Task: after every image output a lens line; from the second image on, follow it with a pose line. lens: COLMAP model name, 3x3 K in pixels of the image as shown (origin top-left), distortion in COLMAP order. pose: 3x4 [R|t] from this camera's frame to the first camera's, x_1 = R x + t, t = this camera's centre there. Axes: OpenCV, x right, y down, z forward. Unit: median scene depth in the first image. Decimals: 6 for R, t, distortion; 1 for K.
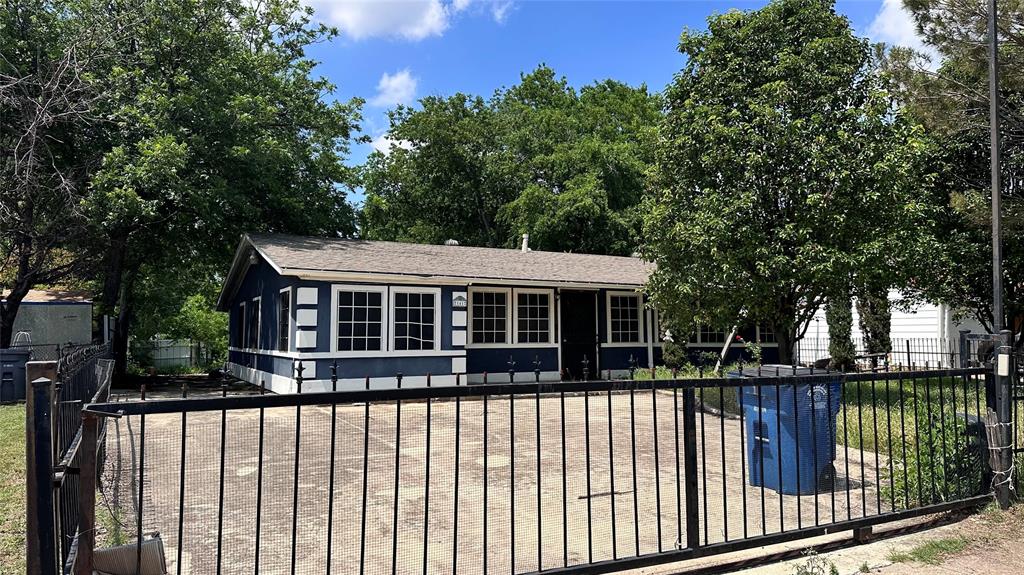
lens RADIAL K [[713.9, 0, 520.9], [0, 713.9, 288.2], [0, 0, 1]] dist [0.126525, -0.198879]
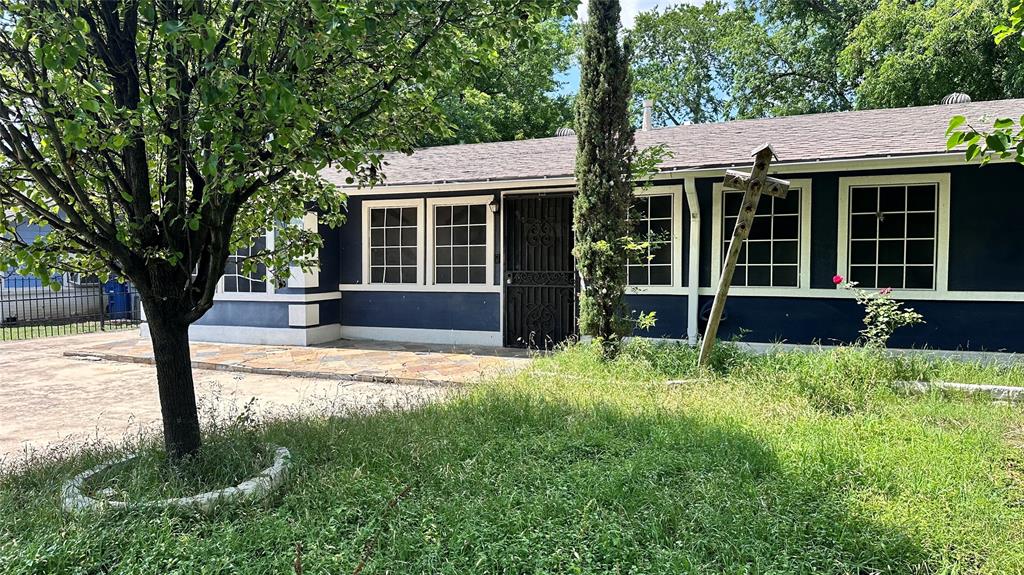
lens RADIAL K [[717.0, 0, 516.7], [0, 717.0, 285.2], [0, 0, 1]] dist [0.101523, -0.135608]
pose [[0.609584, 0.027914, -0.792230, 0.558150], [0.062455, 0.994582, 0.083100, 0.028704], [0.790258, -0.100135, 0.604538, 0.669099]]
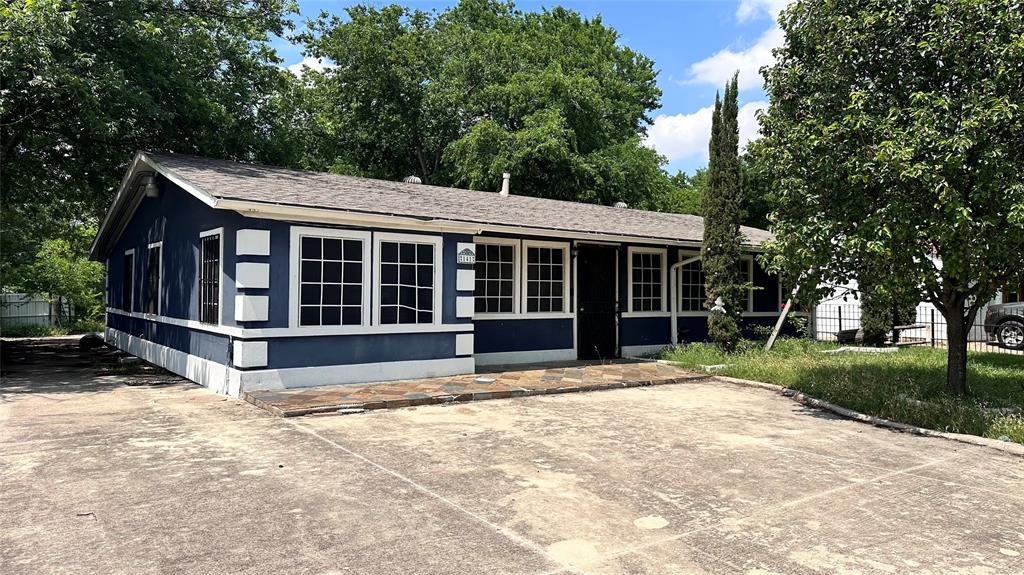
lens RADIAL K [[713.9, 0, 520.9], [0, 713.9, 288.2], [0, 0, 1]] dist [0.126525, -0.198879]
pose [[0.987897, 0.014574, 0.154423, -0.129245], [-0.024192, 0.997870, 0.060589, 0.005158], [-0.153211, -0.063592, 0.986145, 0.253947]]
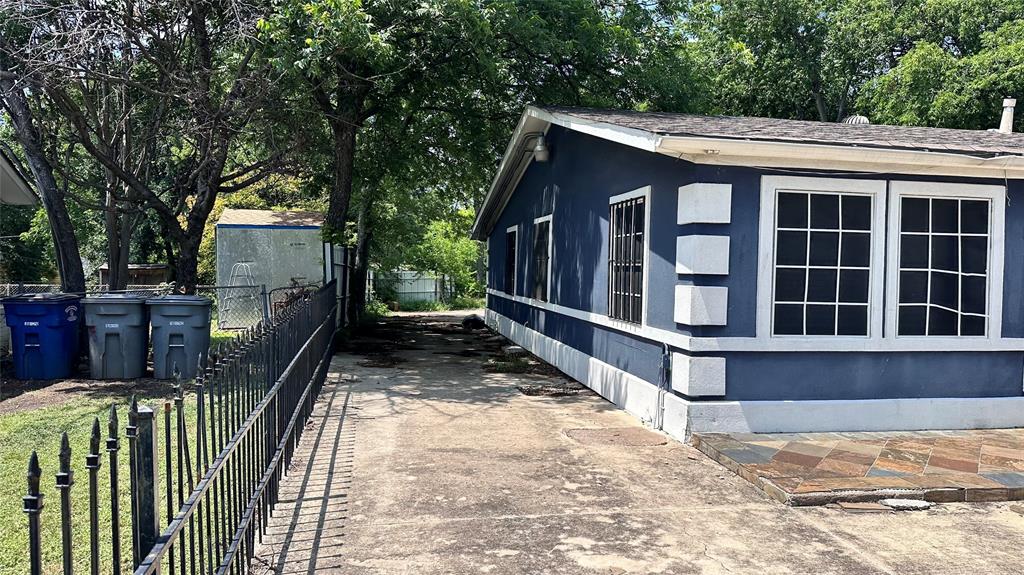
lens RADIAL K [[717.0, 0, 516.7], [0, 717.0, 285.2], [0, 0, 1]] dist [0.101523, -0.135608]
pose [[0.953593, 0.028598, -0.299737, -0.226187], [-0.000996, 0.995773, 0.091841, 0.016120], [0.301097, -0.087281, 0.949591, 0.460937]]
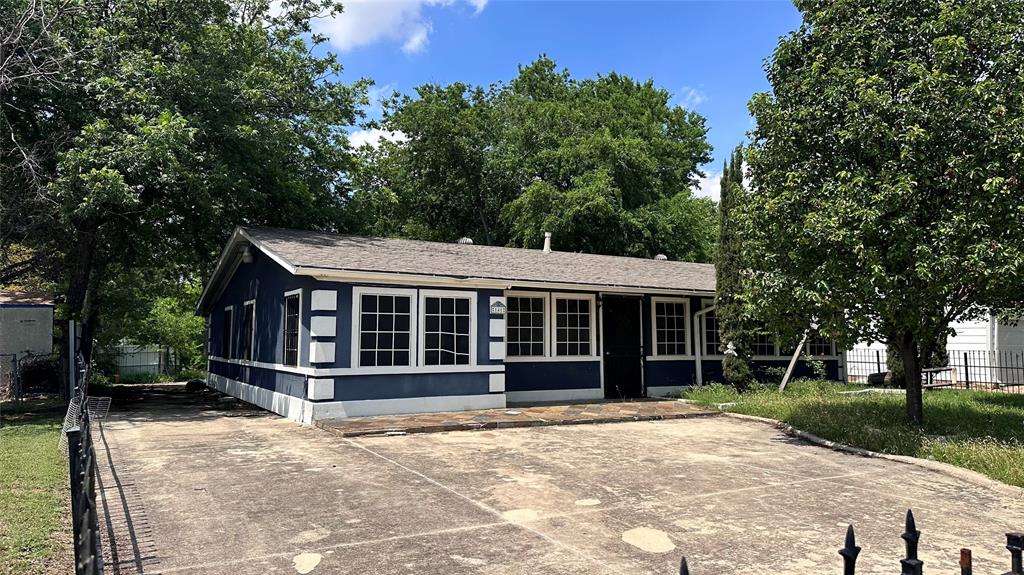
lens RADIAL K [[717.0, 0, 516.7], [0, 717.0, 285.2], [0, 0, 1]] dist [0.101523, -0.135608]
pose [[0.999162, 0.008497, 0.040048, -0.088938], [-0.008118, 0.999921, -0.009608, -0.000373], [-0.040126, 0.009274, 0.999152, 0.129785]]
